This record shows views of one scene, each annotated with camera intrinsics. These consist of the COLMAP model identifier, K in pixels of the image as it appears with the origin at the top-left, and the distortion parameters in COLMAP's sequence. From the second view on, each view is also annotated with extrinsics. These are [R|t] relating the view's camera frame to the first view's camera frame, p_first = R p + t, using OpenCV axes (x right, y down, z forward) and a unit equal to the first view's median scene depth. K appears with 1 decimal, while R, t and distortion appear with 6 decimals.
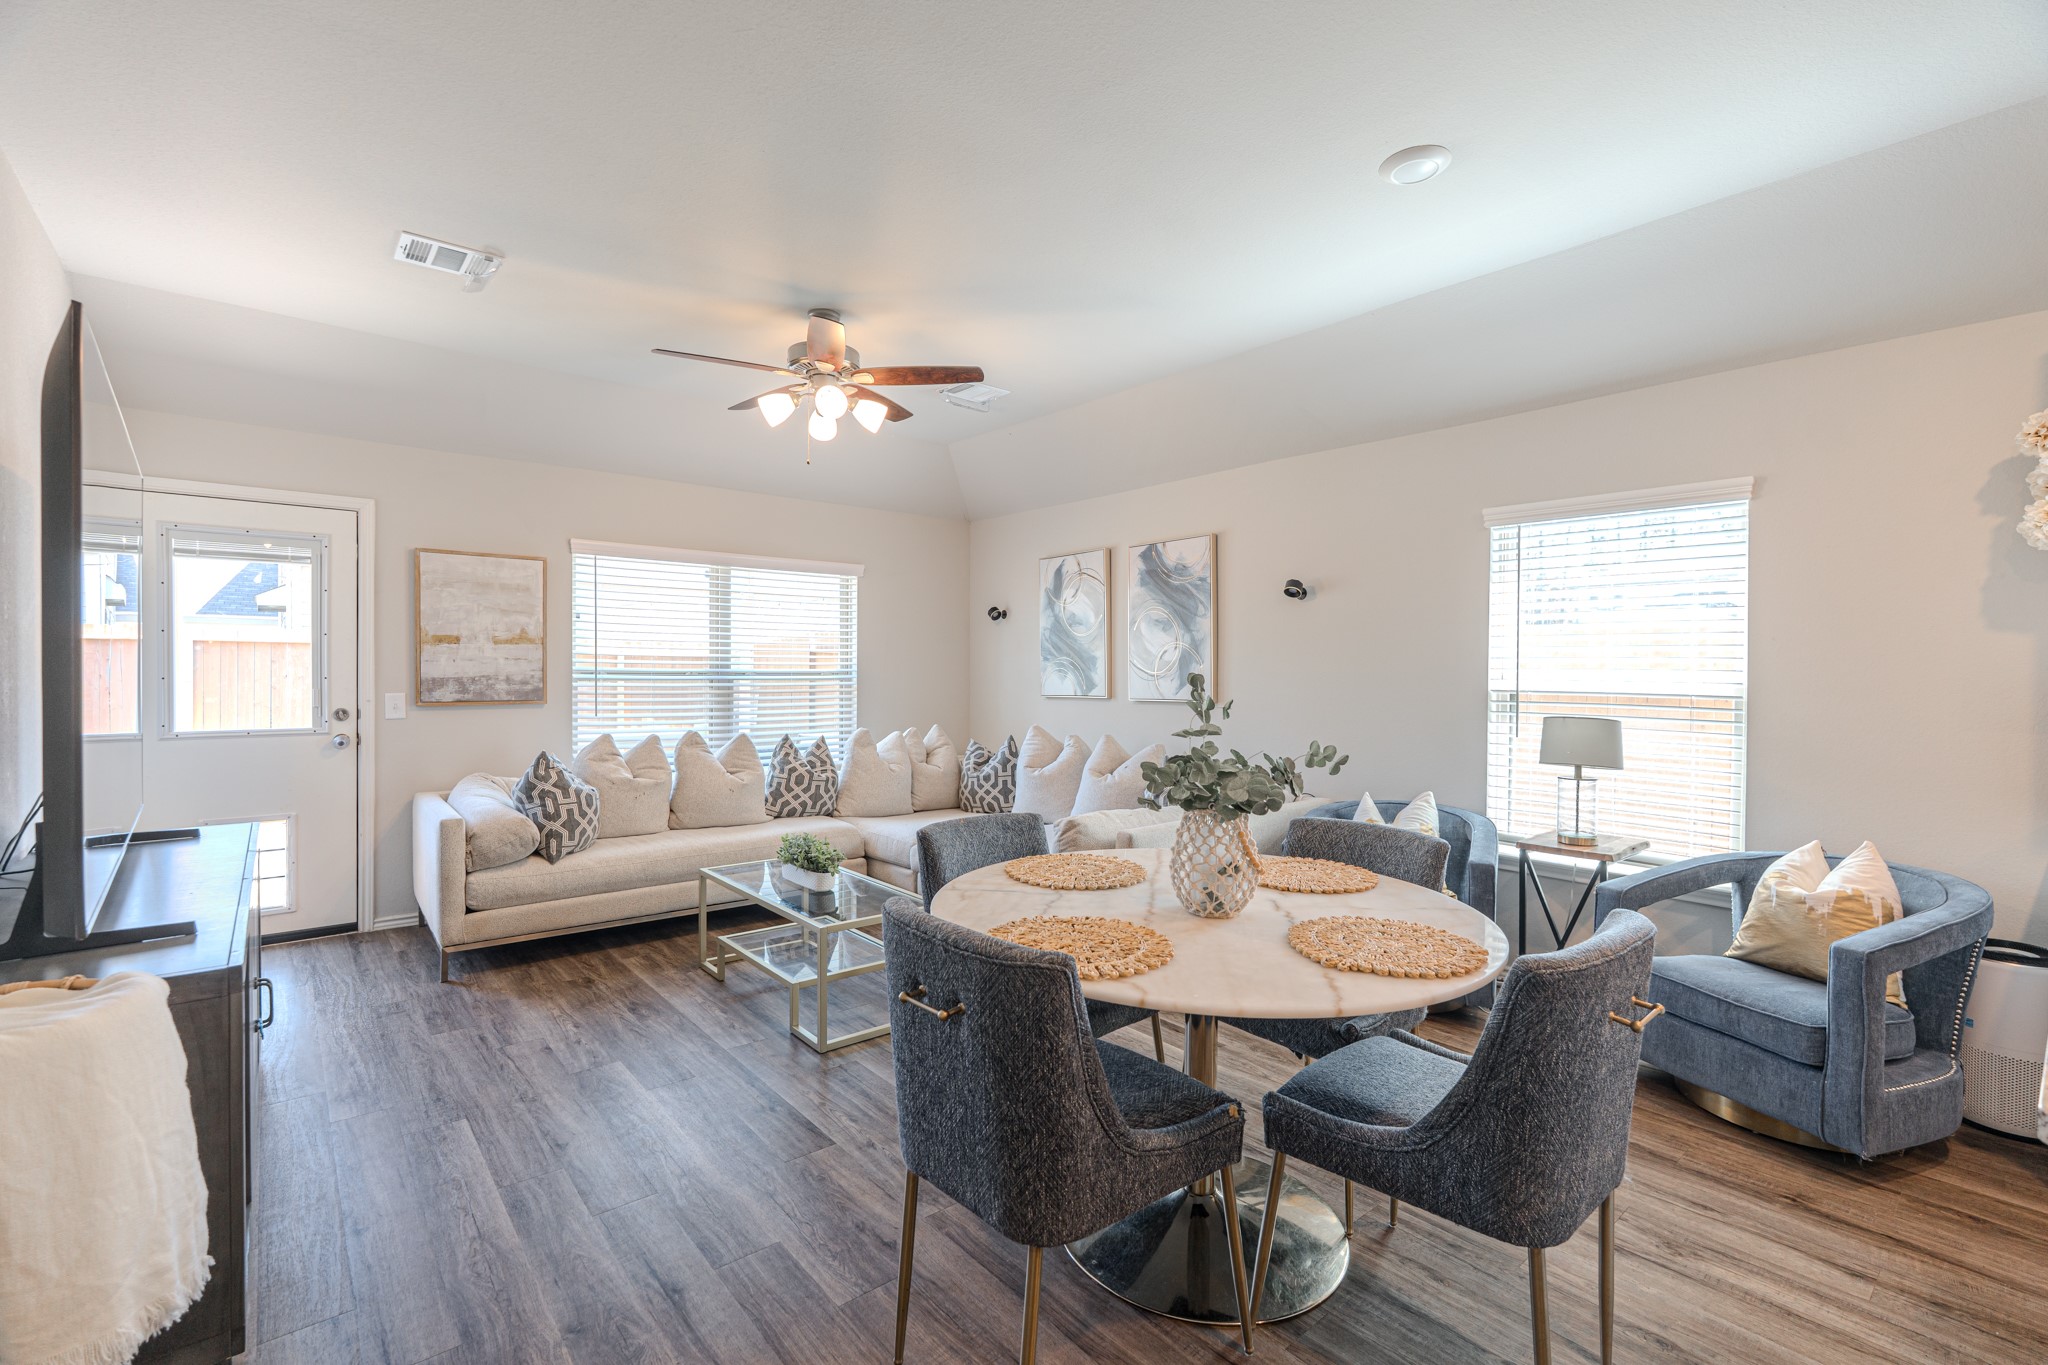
lens RADIAL K [[901.3, 0, 1033.1], [0, 901.3, 681.2], [0, 0, 1]] dist [-0.004169, 0.000211]
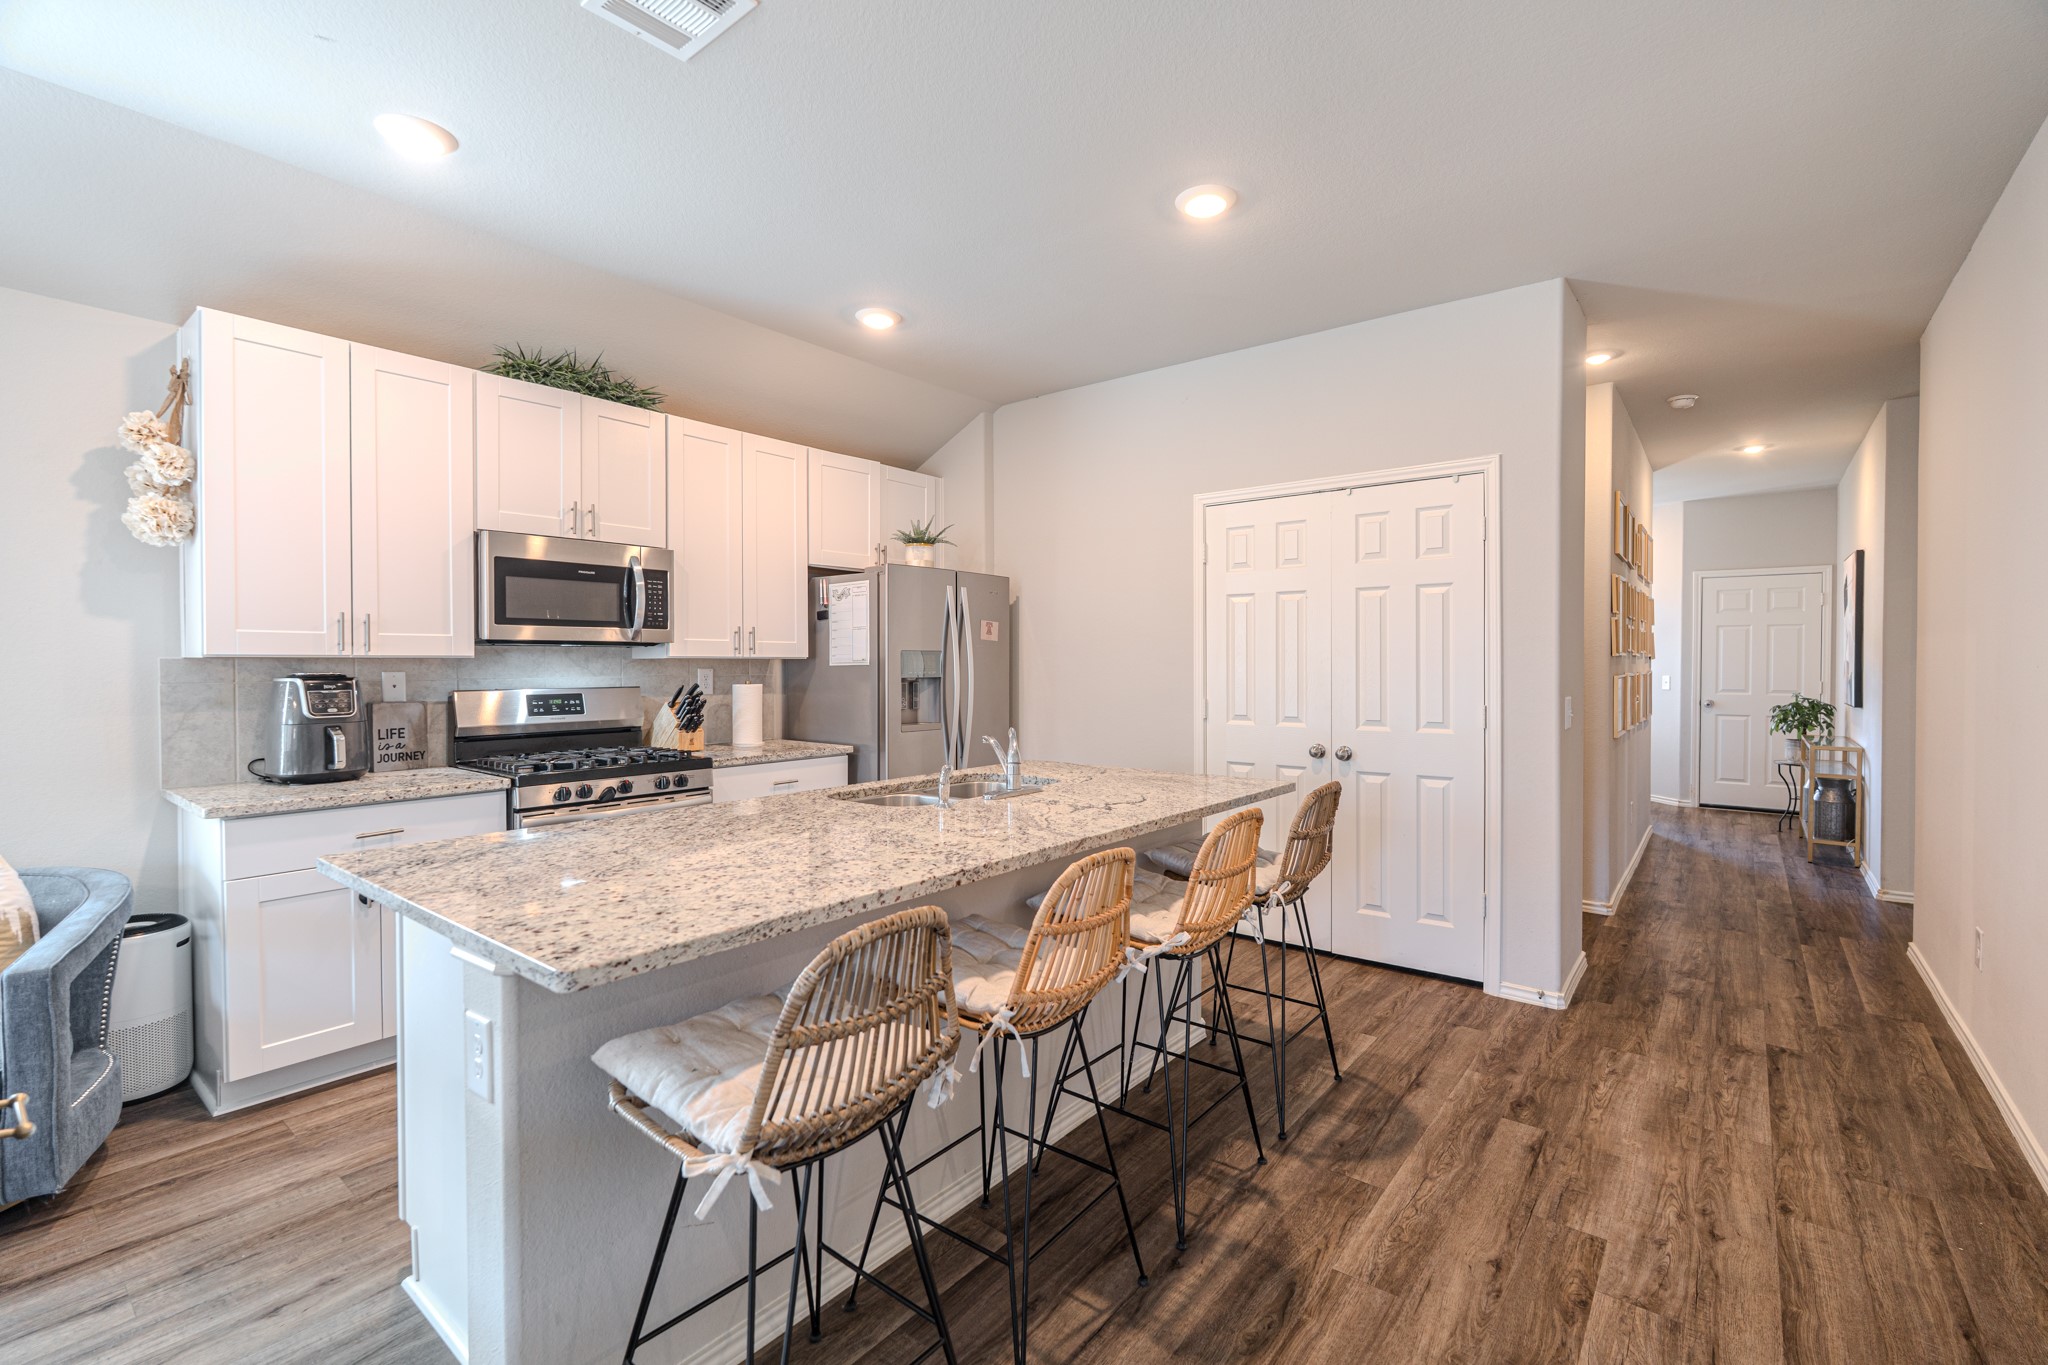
lens RADIAL K [[901.3, 0, 1013.6], [0, 901.3, 677.9], [0, 0, 1]] dist [-0.004169, 0.000211]
pose [[-0.188164, -0.025473, 0.981807, -0.074983], [0.013468, 0.999503, 0.028513, -0.001295], [-0.982045, 0.018588, -0.187727, 0.116615]]
